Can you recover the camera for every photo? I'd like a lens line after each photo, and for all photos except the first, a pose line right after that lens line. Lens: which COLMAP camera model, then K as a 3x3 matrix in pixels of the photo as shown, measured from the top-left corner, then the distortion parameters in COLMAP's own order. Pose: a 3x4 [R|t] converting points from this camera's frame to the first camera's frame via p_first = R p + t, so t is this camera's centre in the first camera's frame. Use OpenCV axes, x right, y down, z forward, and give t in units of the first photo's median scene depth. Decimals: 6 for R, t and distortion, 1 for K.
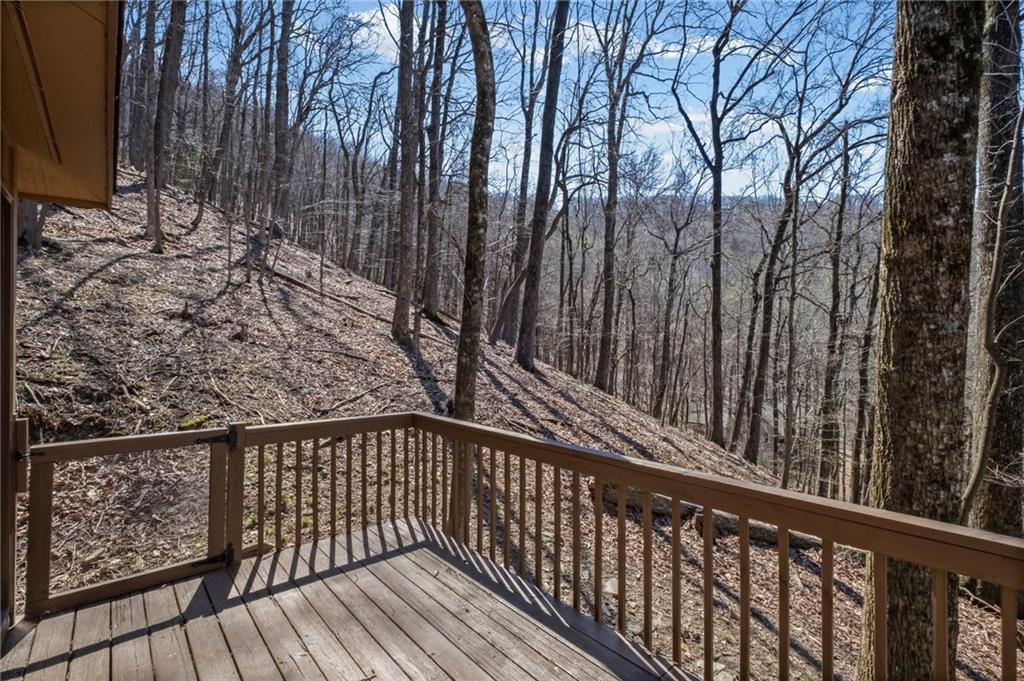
lens RADIAL K [[445.5, 0, 510.1], [0, 445.5, 341.4], [0, 0, 1]] dist [-0.004644, -0.000437]
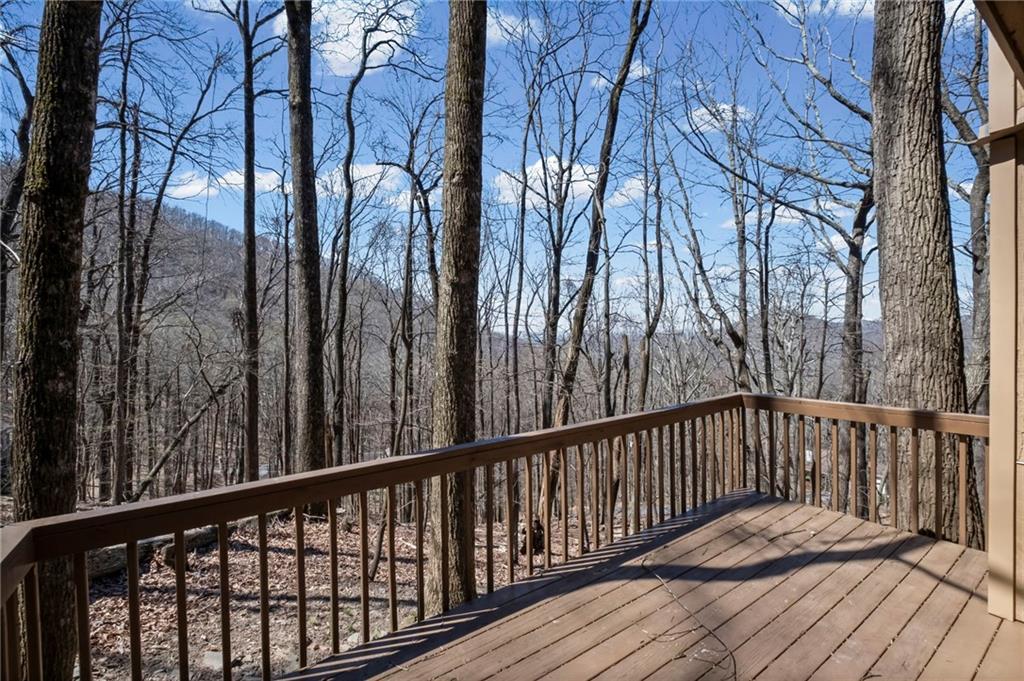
lens RADIAL K [[445.5, 0, 509.3], [0, 445.5, 333.8], [0, 0, 1]] dist [-0.004644, -0.000437]
pose [[0.120505, -0.010717, 0.992655, -0.673172], [-0.001697, 0.999938, 0.011001, -0.023925], [-0.992711, -0.003010, 0.120480, 0.616030]]
